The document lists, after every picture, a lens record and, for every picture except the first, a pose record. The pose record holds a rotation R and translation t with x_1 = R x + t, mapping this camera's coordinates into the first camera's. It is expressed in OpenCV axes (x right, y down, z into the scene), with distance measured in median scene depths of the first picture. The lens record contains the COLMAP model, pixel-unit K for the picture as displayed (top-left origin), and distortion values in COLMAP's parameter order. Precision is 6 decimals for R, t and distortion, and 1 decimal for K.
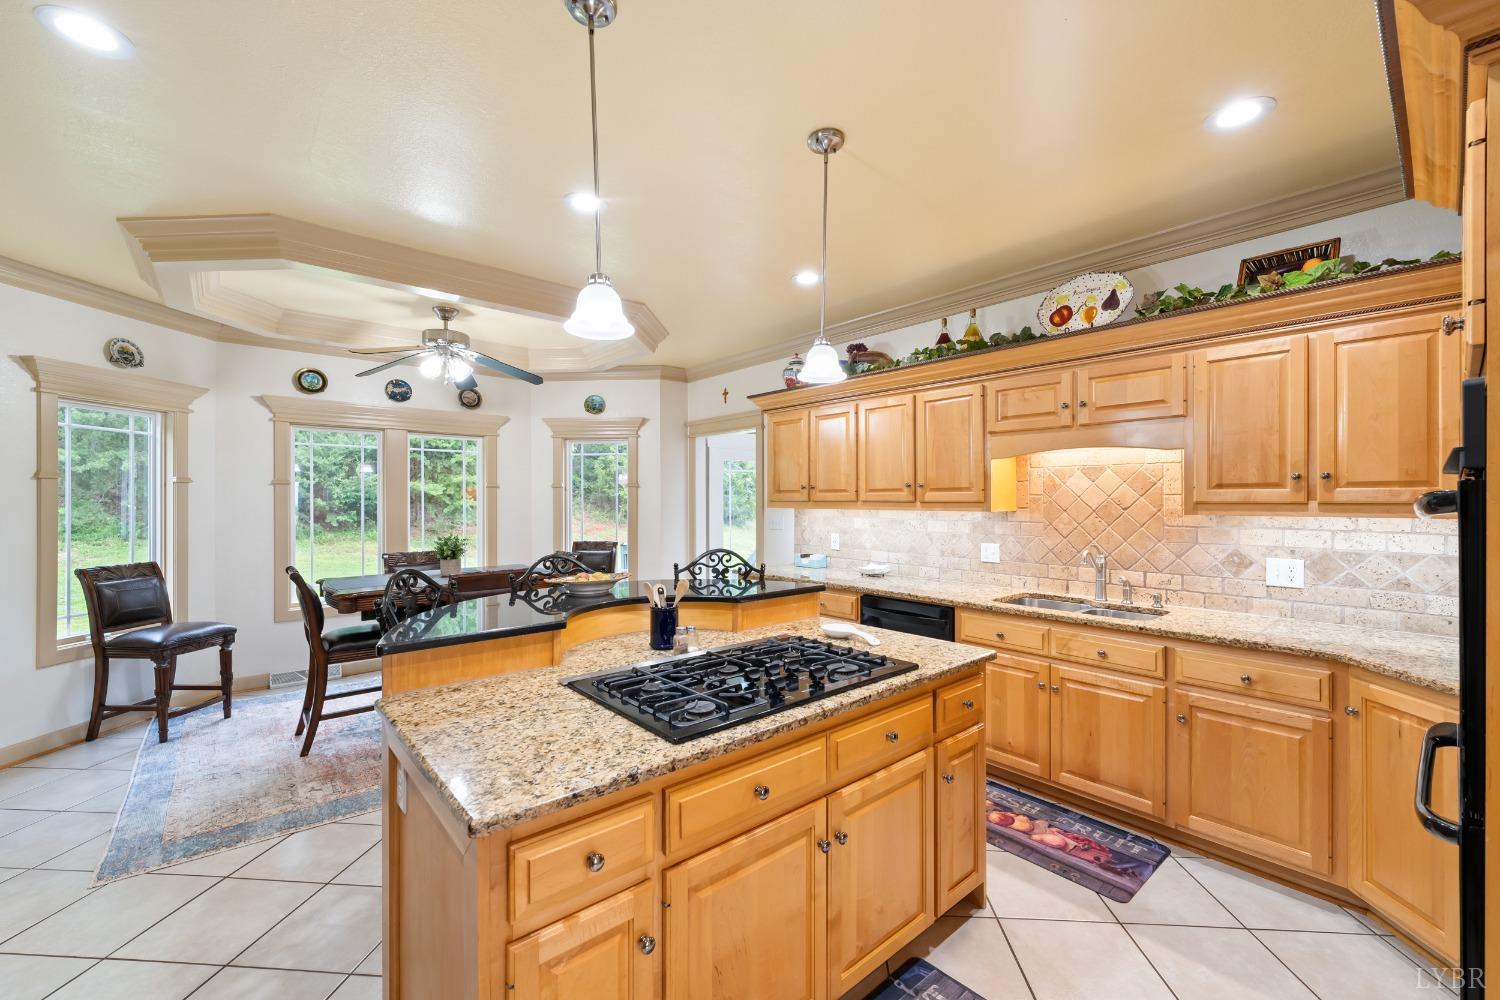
lens RADIAL K [[614.4, 0, 747.0], [0, 614.4, 497.1], [0, 0, 1]] dist [-0.000235, -0.000008]
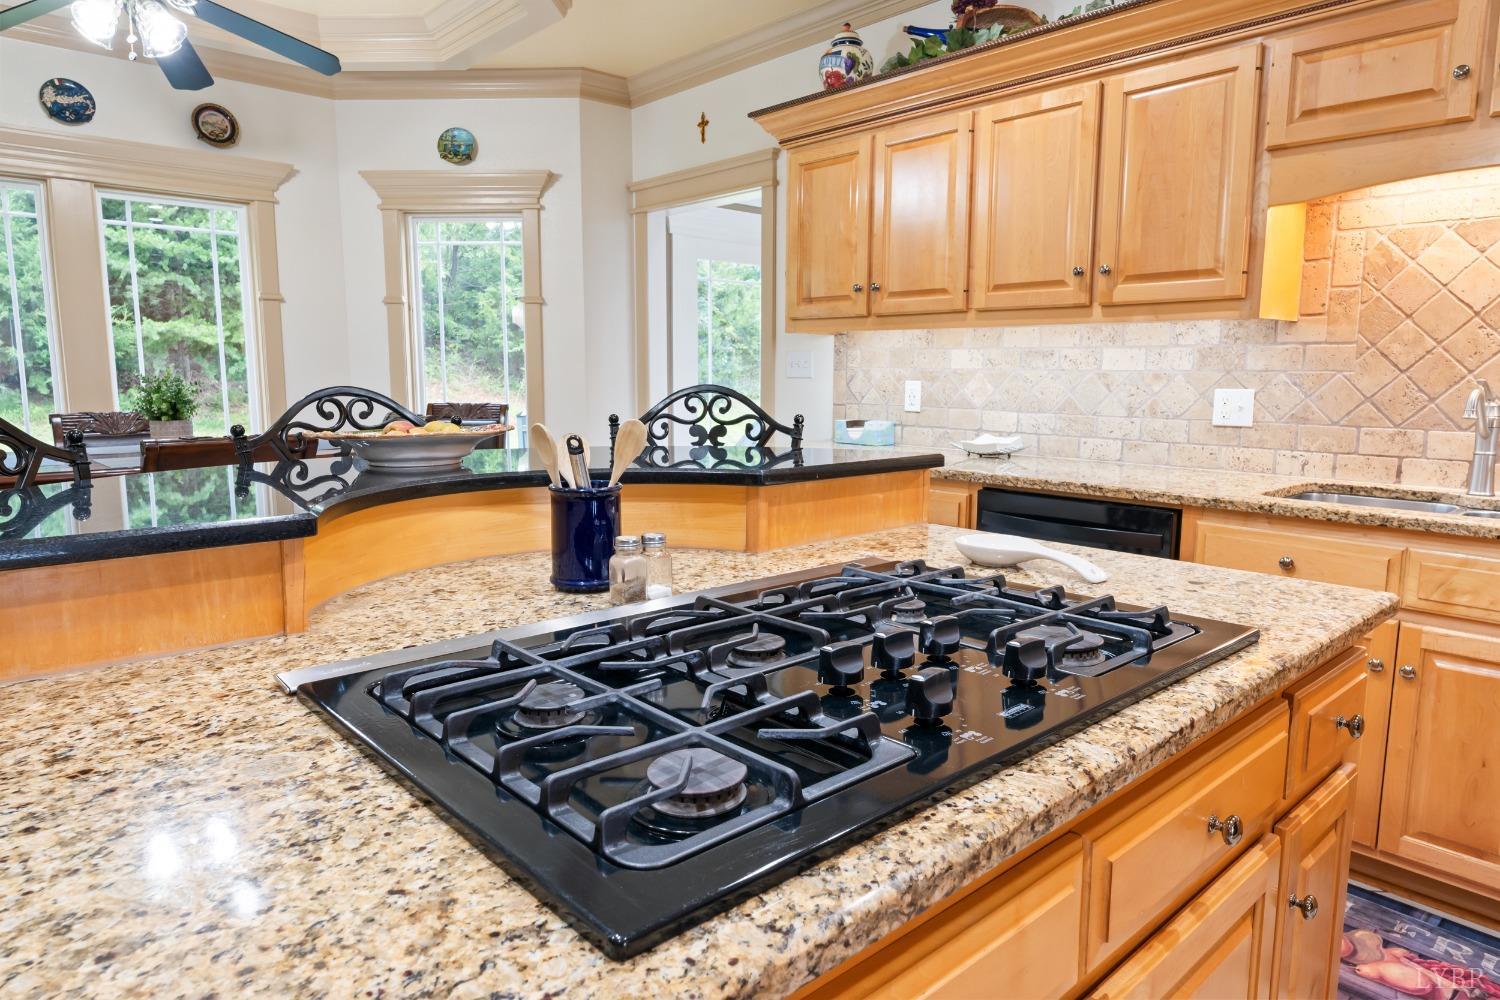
lens RADIAL K [[936.6, 0, 747.4], [0, 936.6, 494.4], [0, 0, 1]] dist [-0.001806, 0.000800]
pose [[0.999645, 0.002398, 0.026523, -0.035706], [-0.005999, 0.990616, 0.136540, 0.077882], [-0.025947, -0.136651, 0.990279, 0.308909]]
